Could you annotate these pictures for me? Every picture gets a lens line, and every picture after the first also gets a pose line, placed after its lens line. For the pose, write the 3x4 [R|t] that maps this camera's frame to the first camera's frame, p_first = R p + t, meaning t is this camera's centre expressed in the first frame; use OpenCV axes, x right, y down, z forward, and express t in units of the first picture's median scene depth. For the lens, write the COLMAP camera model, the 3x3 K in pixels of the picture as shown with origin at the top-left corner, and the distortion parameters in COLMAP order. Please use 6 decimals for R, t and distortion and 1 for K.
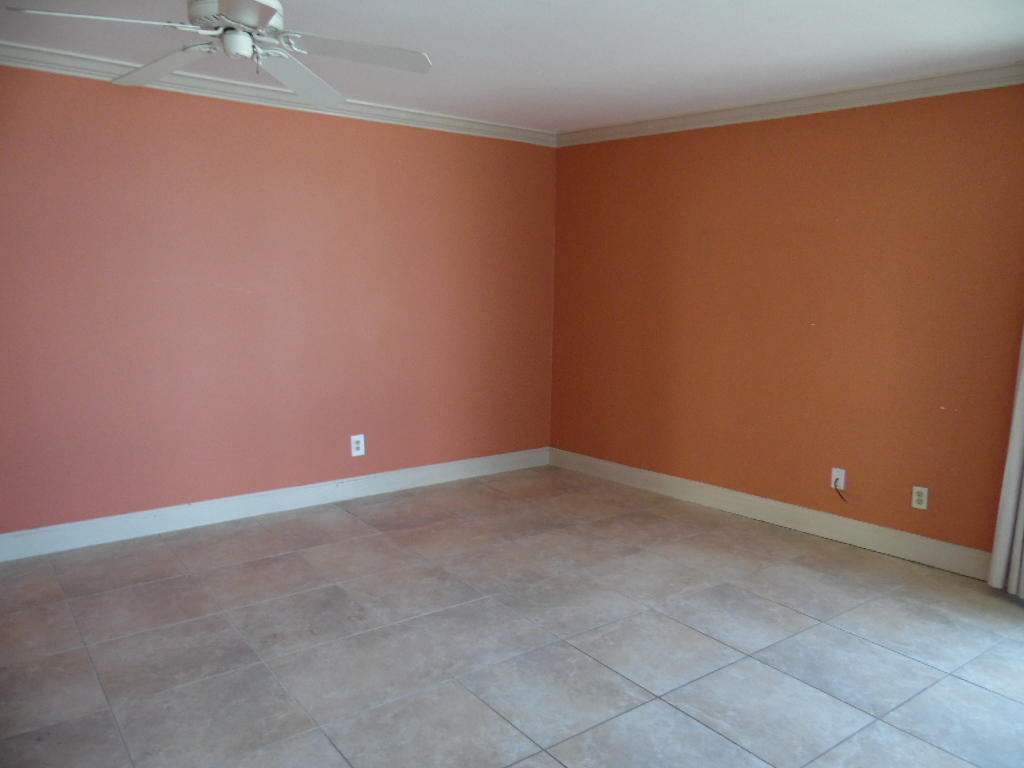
lens RADIAL K [[768.6, 0, 514.6], [0, 768.6, 384.2], [0, 0, 1]] dist [-0.025783, 0.059512]
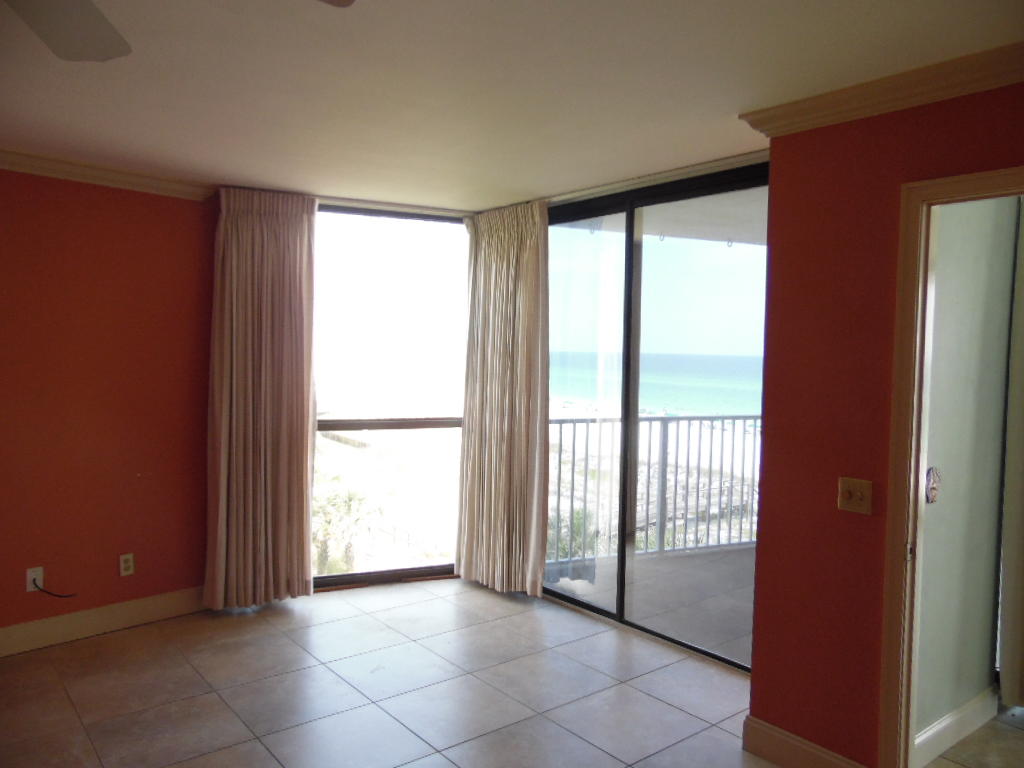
lens RADIAL K [[768.6, 0, 514.6], [0, 768.6, 384.2], [0, 0, 1]] dist [-0.025783, 0.059512]
pose [[-0.032763, -0.064138, 0.997403, -0.598032], [0.122380, 0.990172, 0.067693, -0.117625], [-0.991942, 0.124280, -0.024592, 0.551866]]
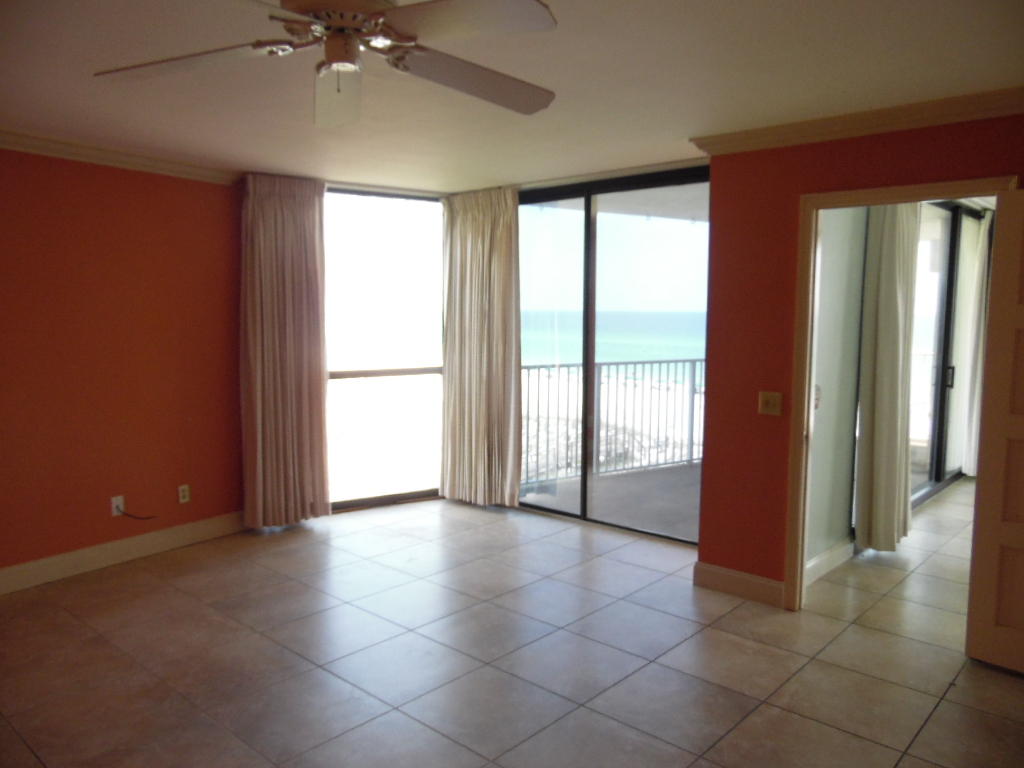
lens RADIAL K [[768.6, 0, 514.6], [0, 768.6, 384.2], [0, 0, 1]] dist [-0.025783, 0.059512]
pose [[-0.188008, -0.115433, 0.975361, -0.894834], [0.130703, 0.981296, 0.141330, -0.154246], [-0.973432, 0.154054, -0.169404, 0.771624]]
